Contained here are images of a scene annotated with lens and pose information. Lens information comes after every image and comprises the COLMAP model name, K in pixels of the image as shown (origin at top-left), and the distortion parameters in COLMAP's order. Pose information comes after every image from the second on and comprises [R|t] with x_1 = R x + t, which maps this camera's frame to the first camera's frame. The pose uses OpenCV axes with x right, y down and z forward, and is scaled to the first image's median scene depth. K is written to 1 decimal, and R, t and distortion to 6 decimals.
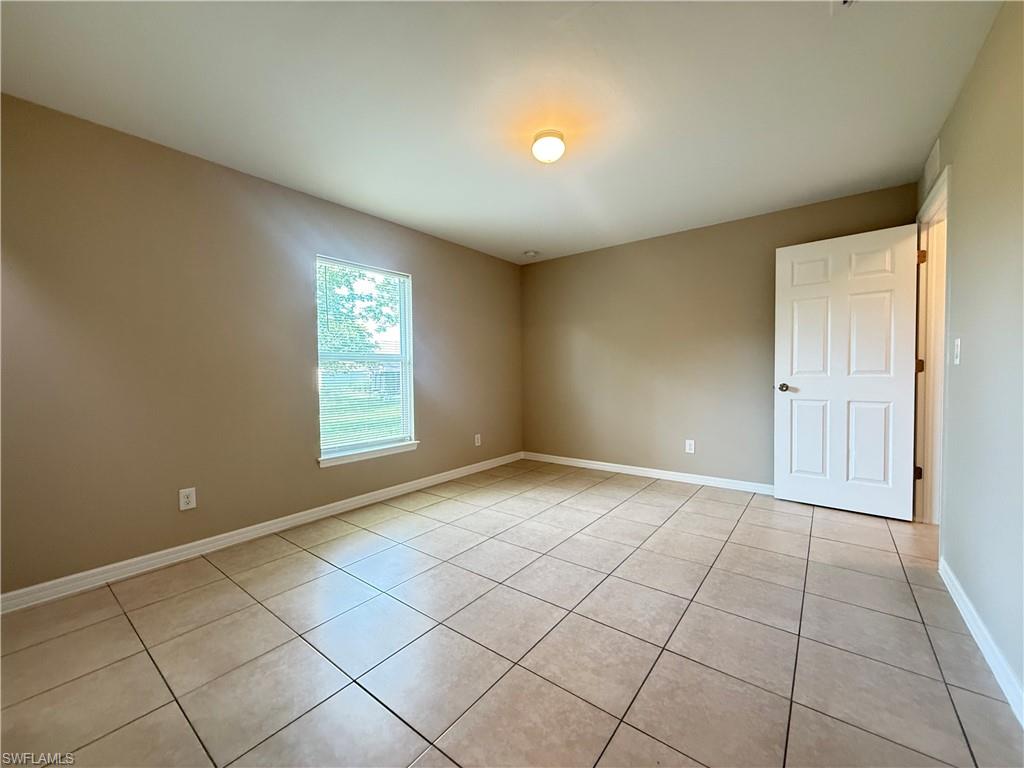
lens RADIAL K [[407.7, 0, 512.0], [0, 407.7, 384.0], [0, 0, 1]] dist [-0.001534, -0.000093]
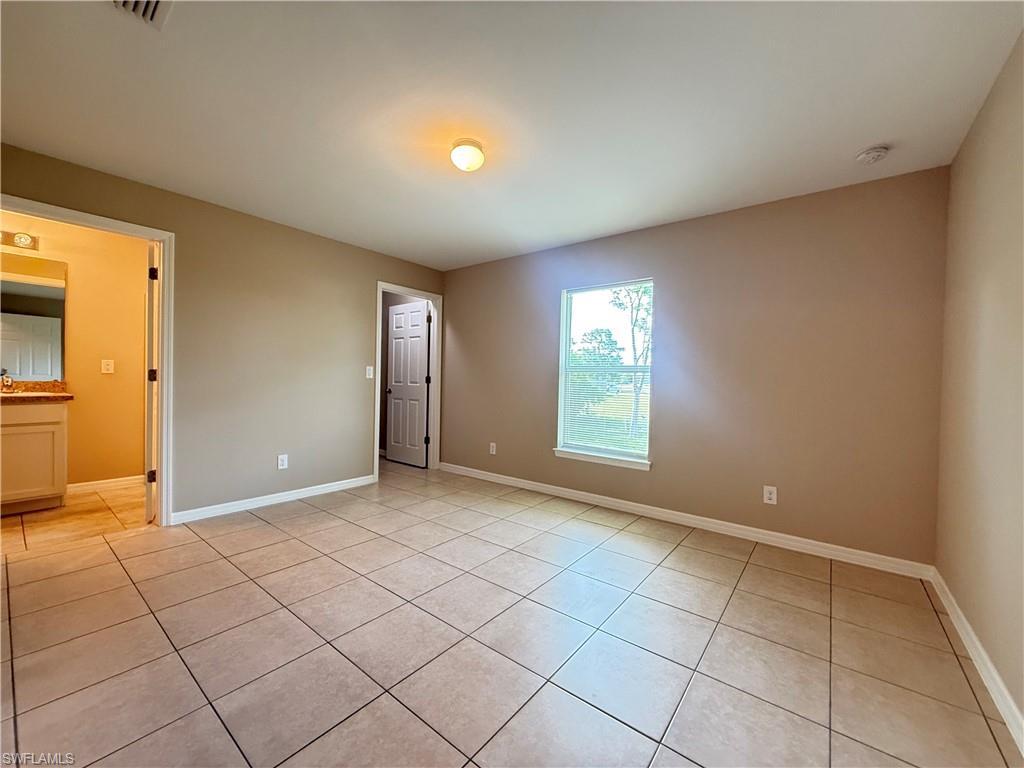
lens RADIAL K [[407.7, 0, 512.0], [0, 407.7, 384.0], [0, 0, 1]] dist [-0.001534, -0.000093]
pose [[-0.009704, 0.024927, -0.999642, 0.792162], [-0.052684, 0.998288, 0.025405, -0.046711], [0.998564, 0.052912, -0.008375, 0.831404]]
